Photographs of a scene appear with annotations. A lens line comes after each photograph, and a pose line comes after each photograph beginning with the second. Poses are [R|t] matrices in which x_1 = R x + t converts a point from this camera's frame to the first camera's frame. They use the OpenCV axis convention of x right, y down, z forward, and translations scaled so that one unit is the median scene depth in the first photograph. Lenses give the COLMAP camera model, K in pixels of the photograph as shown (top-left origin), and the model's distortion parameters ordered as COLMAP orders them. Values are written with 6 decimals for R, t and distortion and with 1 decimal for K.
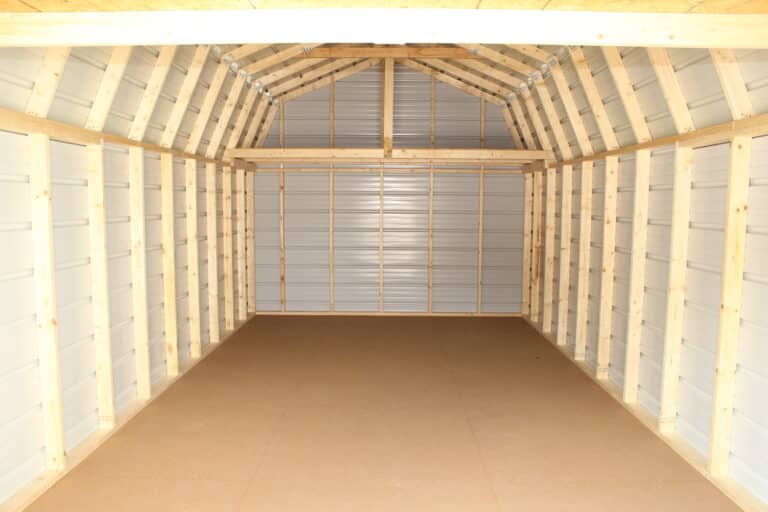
lens RADIAL K [[640.5, 0, 387.3], [0, 640.5, 275.6], [0, 0, 1]] dist [-0.172908, 0.154265]
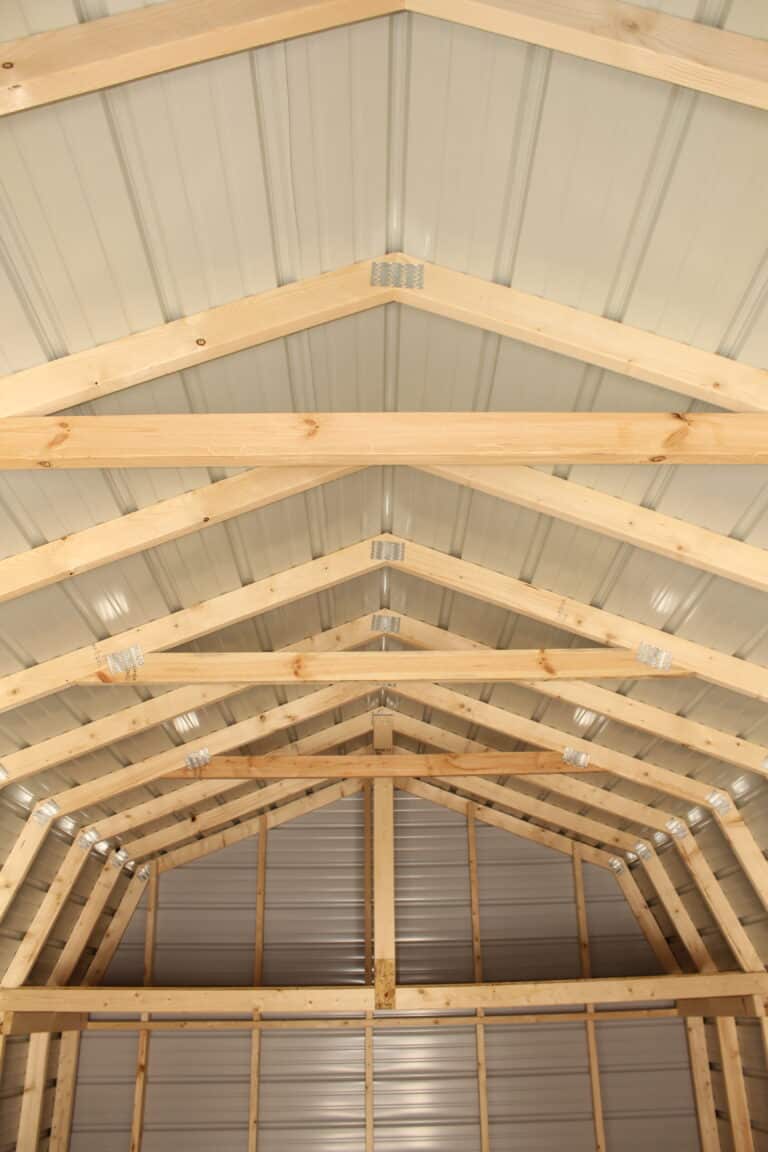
lens RADIAL K [[960.8, 0, 404.6], [0, 960.8, 573.1], [0, 0, 1]] dist [-0.172908, 0.154265]
pose [[0.999049, -0.010627, 0.042293, -0.008069], [0.031189, 0.851957, -0.522682, -0.095946], [-0.030477, 0.523503, 0.851478, 0.287903]]
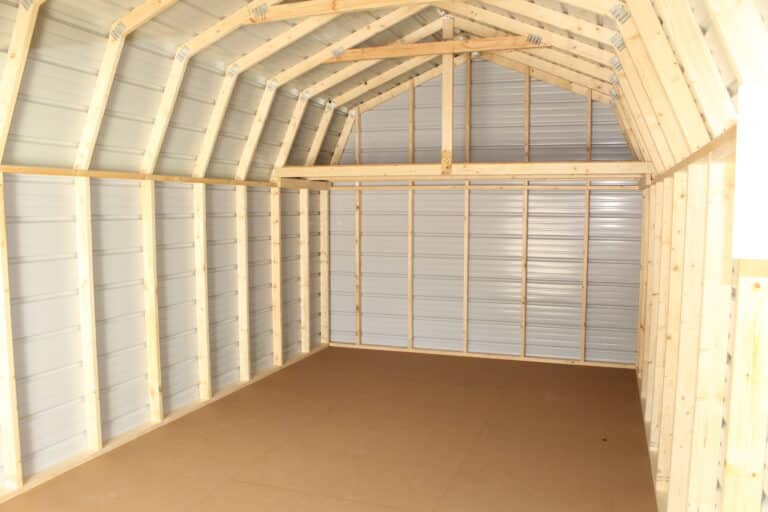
lens RADIAL K [[640.5, 0, 387.3], [0, 640.5, 275.6], [0, 0, 1]] dist [-0.172908, 0.154265]
pose [[0.943155, 0.031167, -0.330888, 0.182903], [-0.034307, 0.999405, -0.003649, -0.041983], [0.330577, 0.014793, 0.943663, 0.167895]]
